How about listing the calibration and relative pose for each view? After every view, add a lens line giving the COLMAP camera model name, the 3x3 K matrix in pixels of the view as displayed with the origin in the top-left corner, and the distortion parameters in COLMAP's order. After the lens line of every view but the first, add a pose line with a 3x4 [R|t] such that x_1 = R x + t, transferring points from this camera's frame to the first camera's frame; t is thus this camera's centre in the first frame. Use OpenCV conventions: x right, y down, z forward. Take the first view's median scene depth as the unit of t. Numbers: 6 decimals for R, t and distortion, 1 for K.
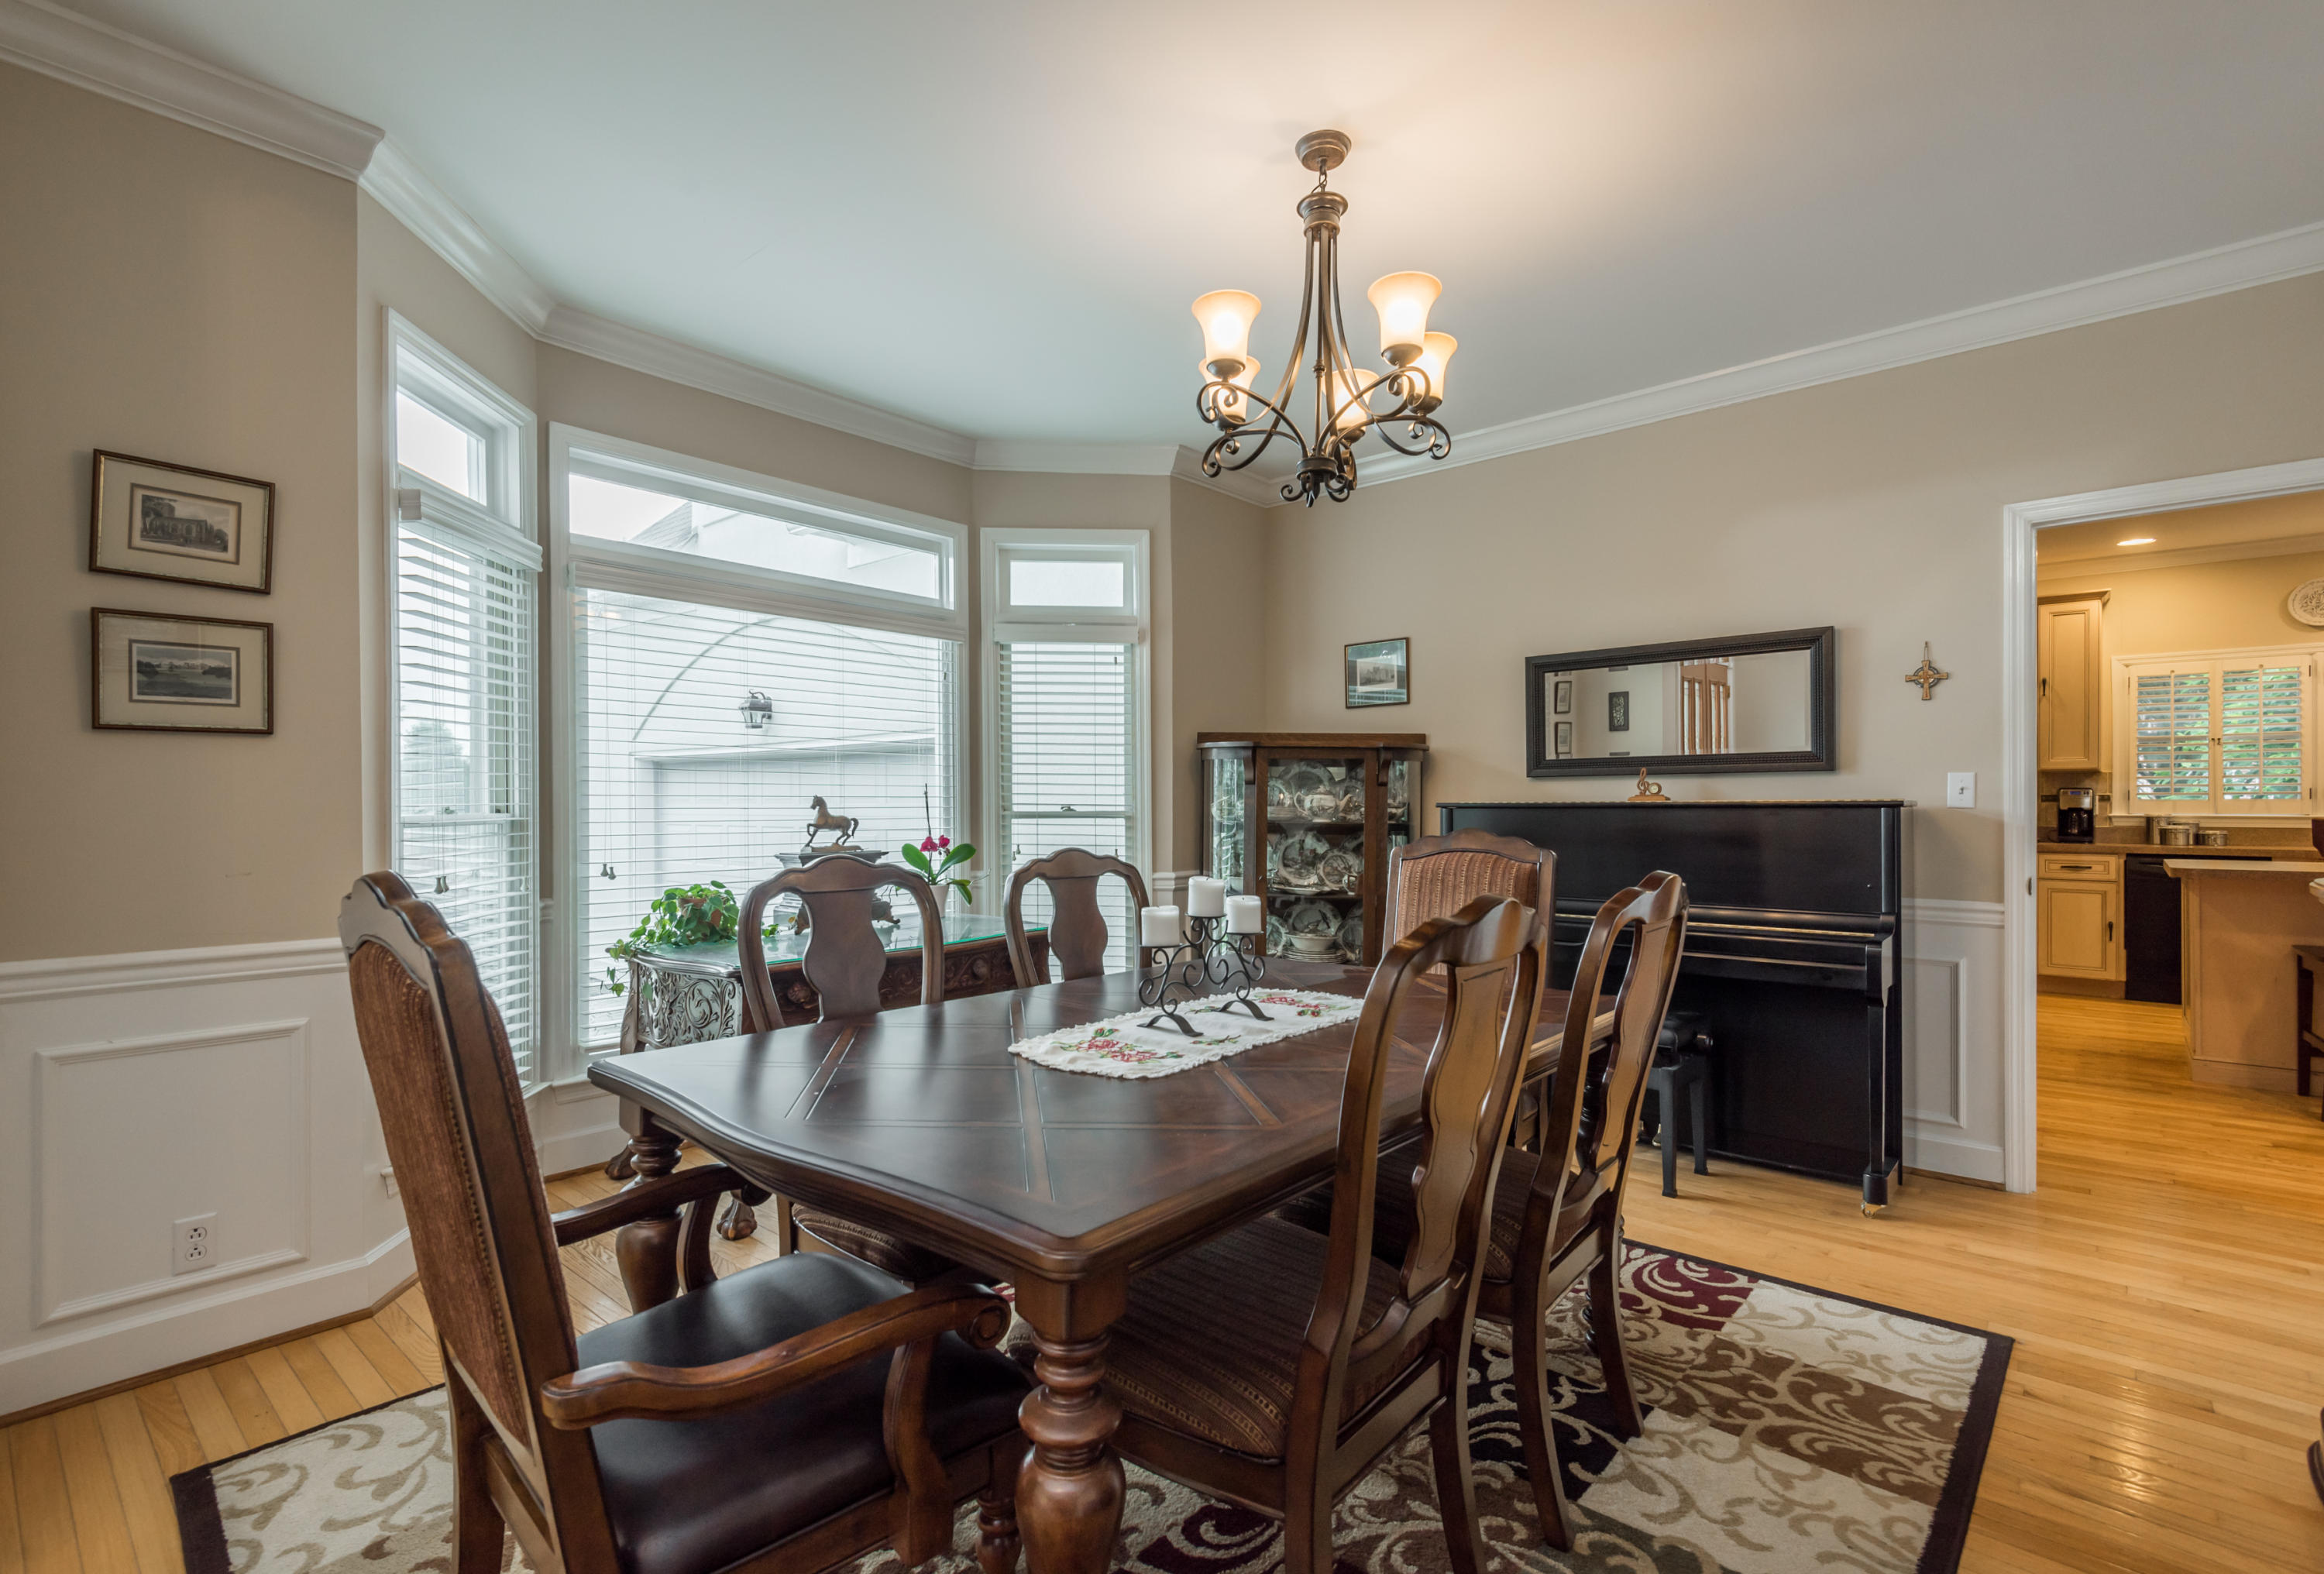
lens RADIAL K [[1067.8, 0, 1155.1], [0, 1067.8, 813.3], [0, 0, 1]] dist [0.034078, -0.026280]
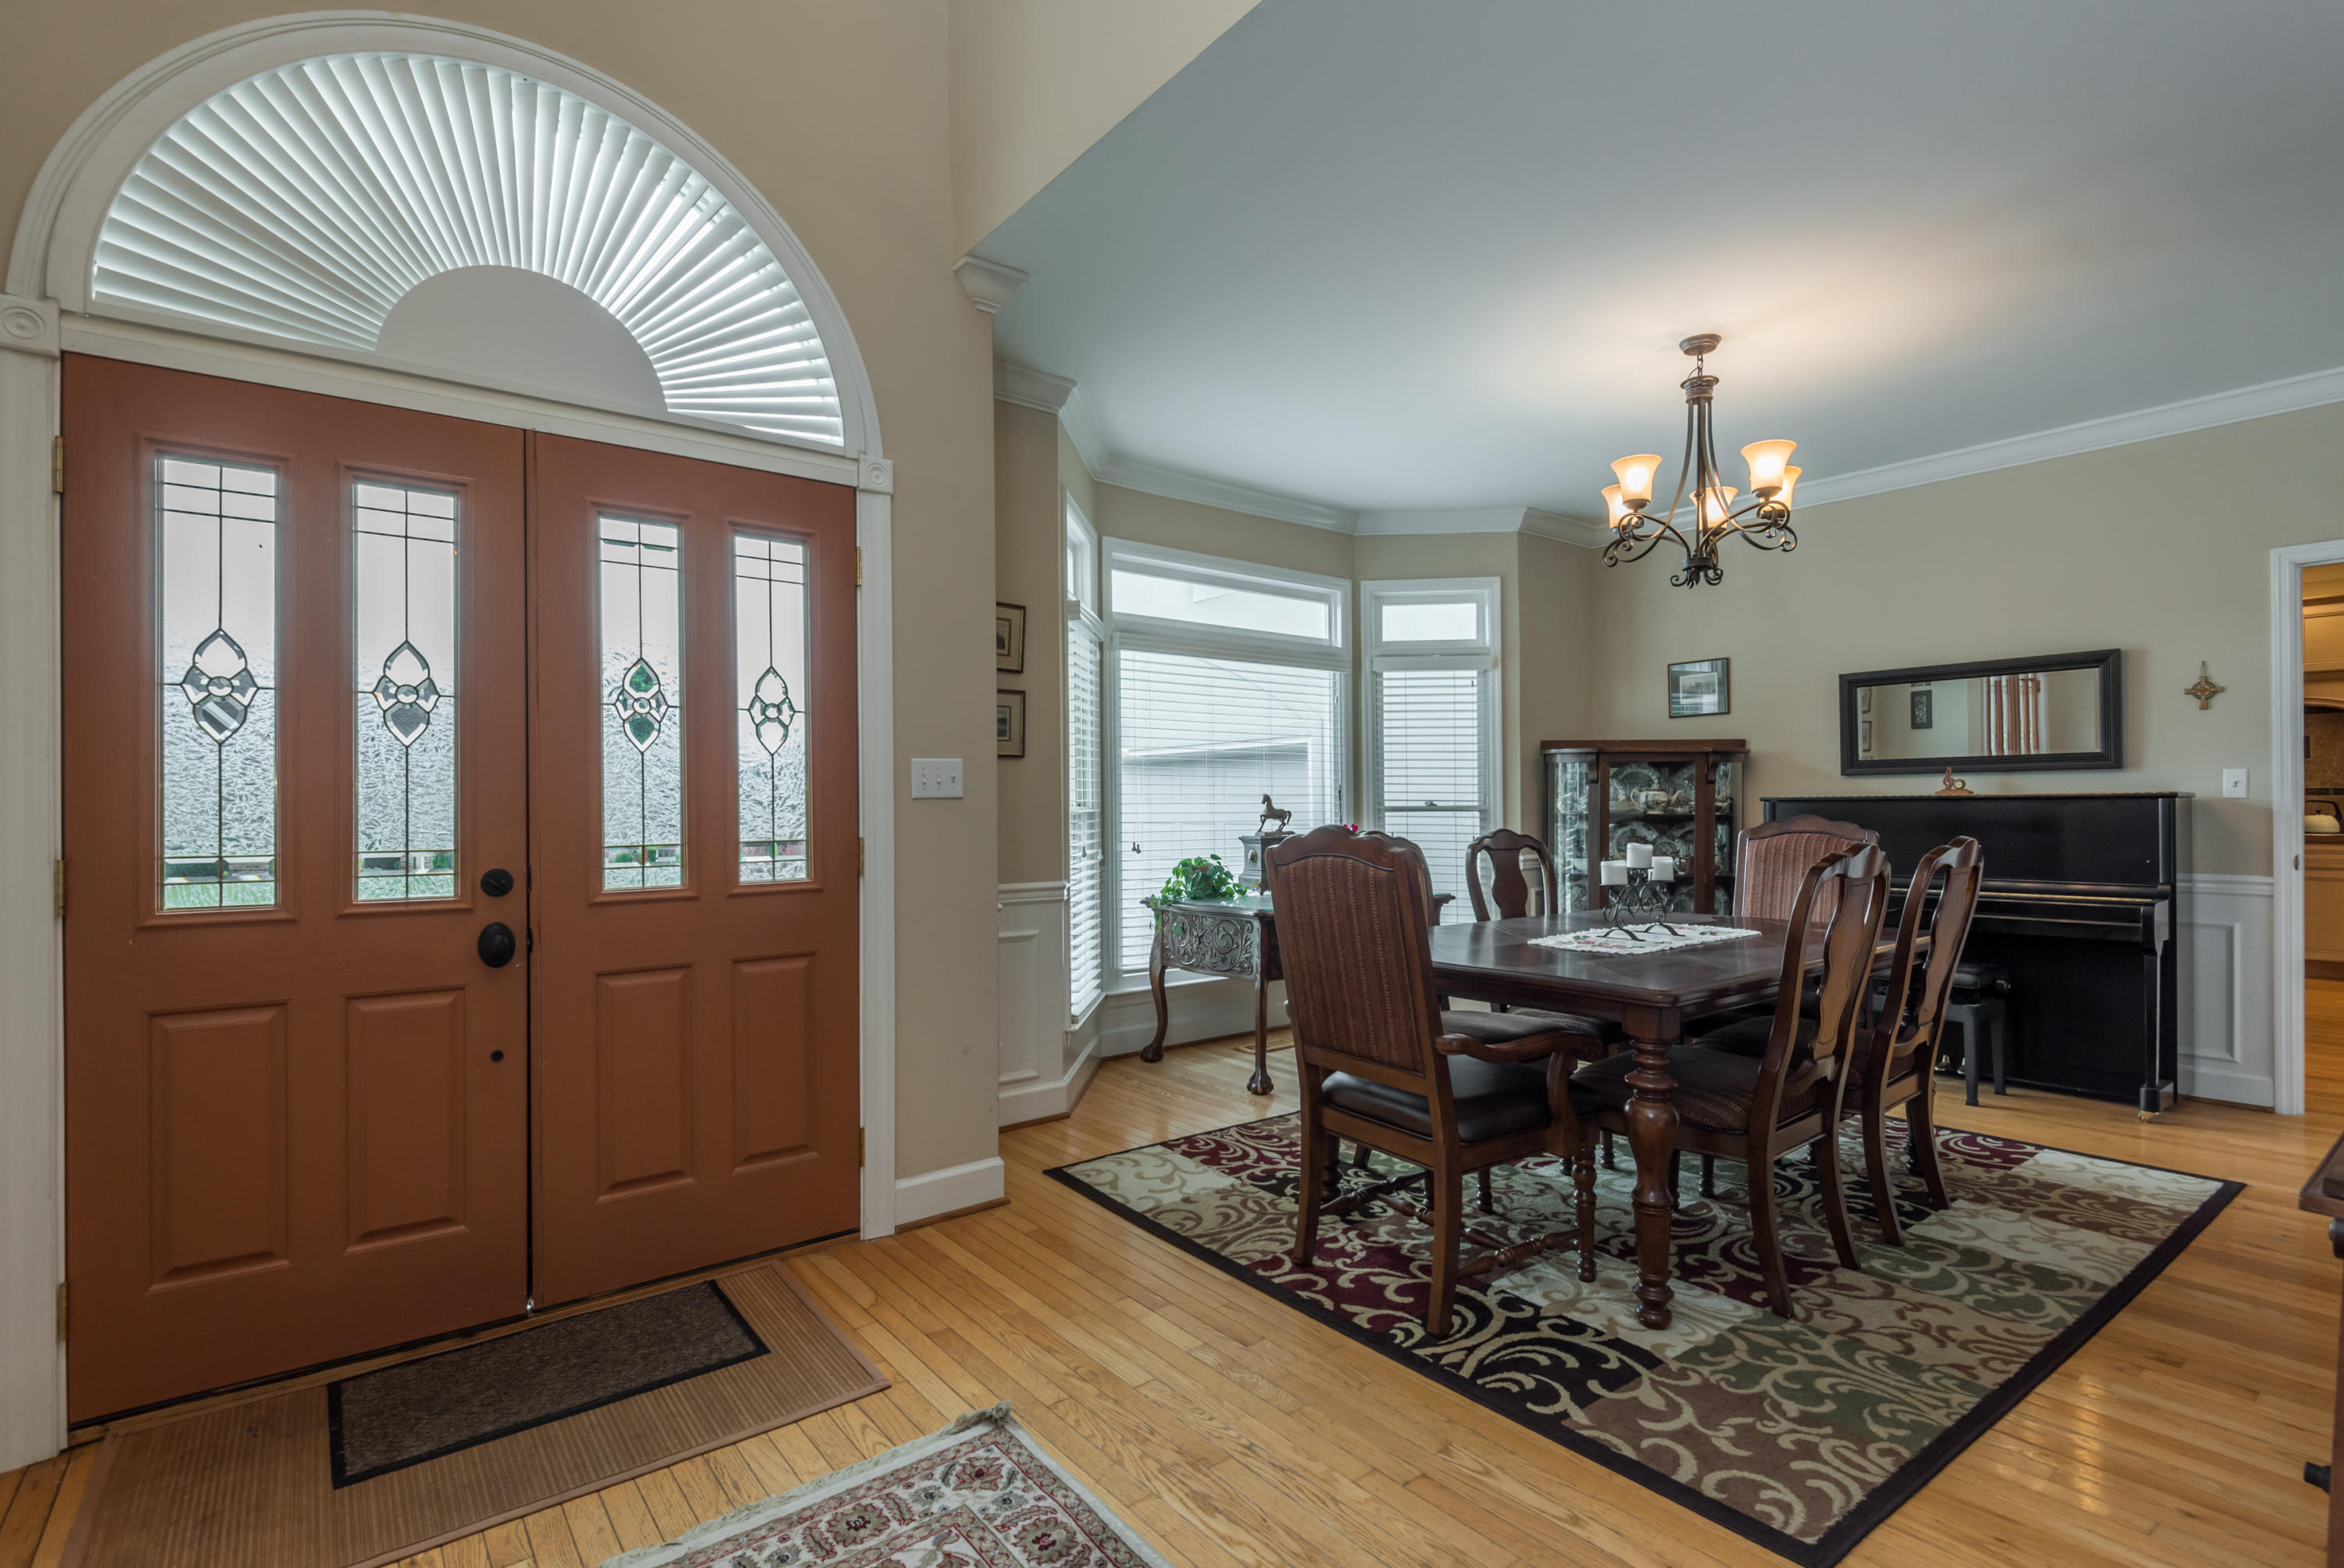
lens RADIAL K [[1095.3, 0, 1170.6], [0, 1095.3, 811.8], [0, 0, 1]] dist [0.014264, -0.017783]
pose [[0.982422, -0.002899, -0.186650, -0.198221], [0.002562, 0.999995, -0.002051, 0.009627], [0.186655, 0.001536, 0.982424, -0.426857]]
